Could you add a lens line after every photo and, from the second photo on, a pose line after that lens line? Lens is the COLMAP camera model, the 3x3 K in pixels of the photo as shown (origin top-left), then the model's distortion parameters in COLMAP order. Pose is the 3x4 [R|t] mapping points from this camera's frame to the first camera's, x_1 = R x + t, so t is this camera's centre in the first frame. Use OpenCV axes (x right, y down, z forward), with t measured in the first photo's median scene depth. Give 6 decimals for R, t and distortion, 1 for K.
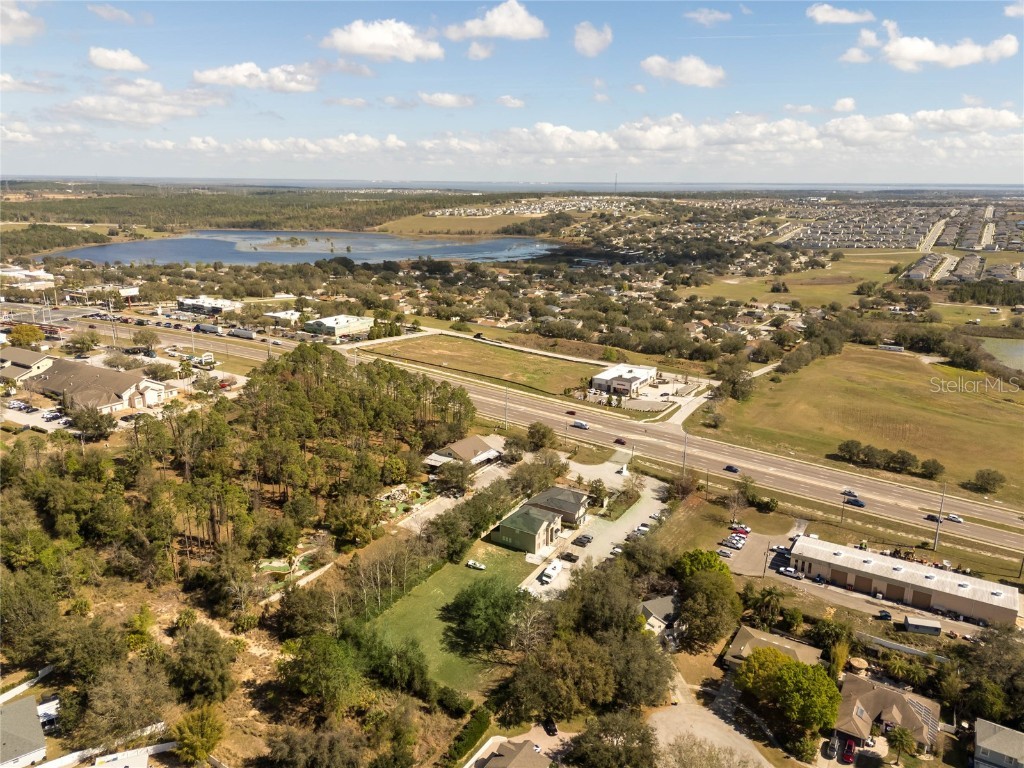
lens RADIAL K [[748.8, 0, 512.0], [0, 748.8, 384.0], [0, 0, 1]] dist [0.071082, -0.062141]
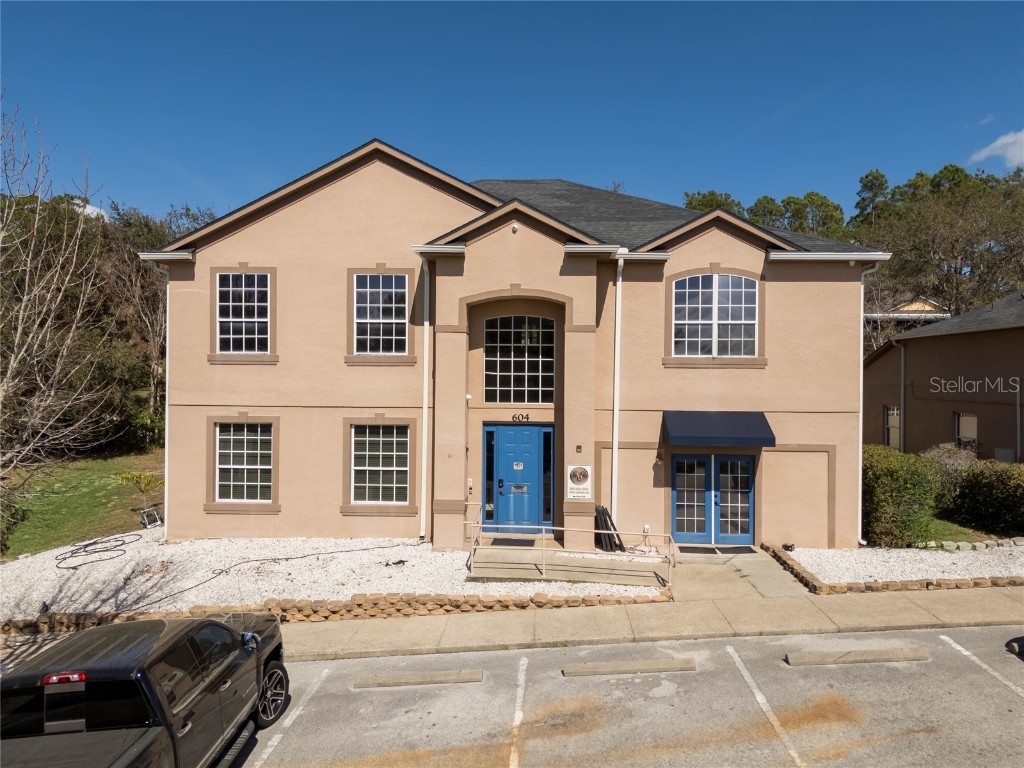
lens RADIAL K [[748.8, 0, 512.0], [0, 748.8, 384.0], [0, 0, 1]] dist [0.071082, -0.062141]
pose [[0.485704, -0.000152, -0.874123, 0.103012], [-0.235674, 0.962946, -0.131119, 0.189691], [0.841754, 0.269693, 0.467671, 0.881595]]
